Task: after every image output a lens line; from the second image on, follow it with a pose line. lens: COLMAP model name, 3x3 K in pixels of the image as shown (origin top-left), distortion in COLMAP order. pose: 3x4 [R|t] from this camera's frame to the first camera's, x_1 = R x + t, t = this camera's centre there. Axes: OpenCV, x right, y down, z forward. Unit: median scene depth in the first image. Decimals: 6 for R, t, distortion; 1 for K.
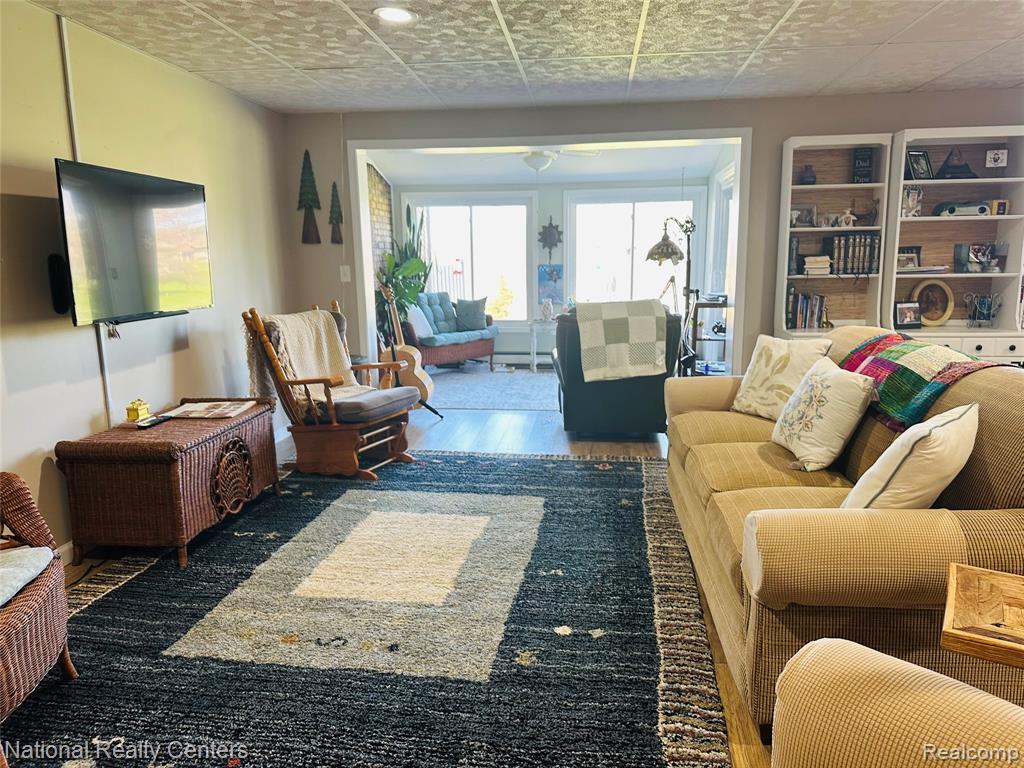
lens RADIAL K [[718.0, 0, 521.6], [0, 718.0, 393.0], [0, 0, 1]] dist [0.086463, -0.104901]
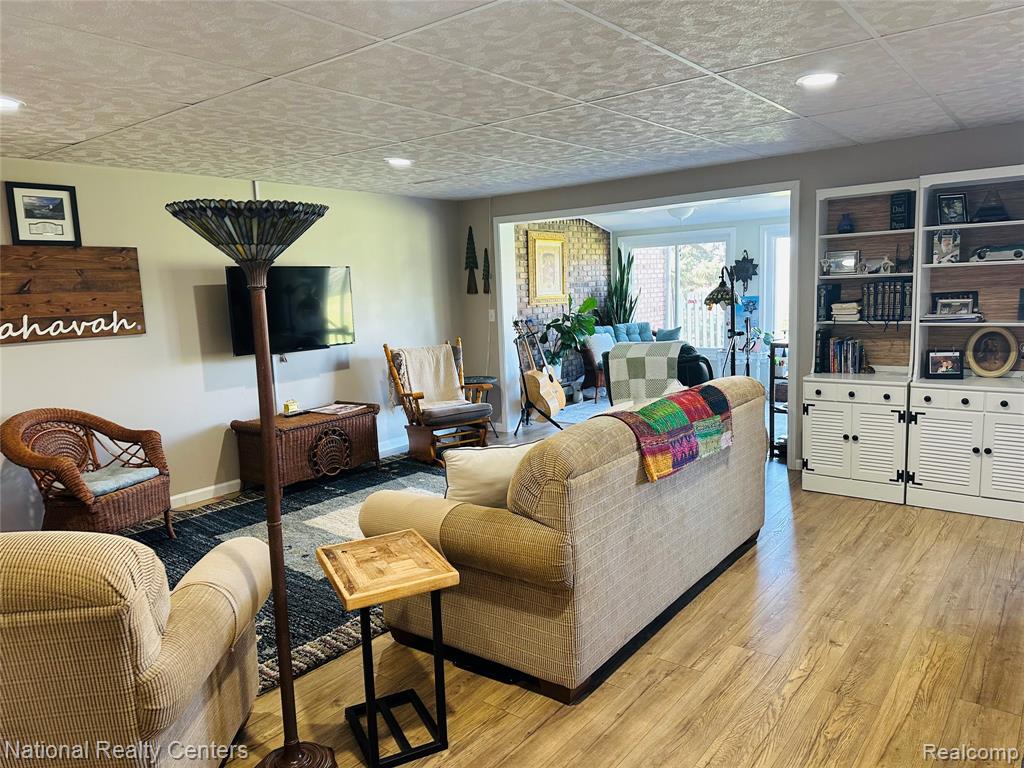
lens RADIAL K [[718.0, 0, 516.0], [0, 718.0, 381.6], [0, 0, 1]] dist [0.086463, -0.104901]
pose [[0.845845, 0.052077, -0.530881, 0.564705], [-0.070217, 0.997433, -0.014032, -0.032488], [0.528788, 0.049146, 0.847330, -0.095803]]
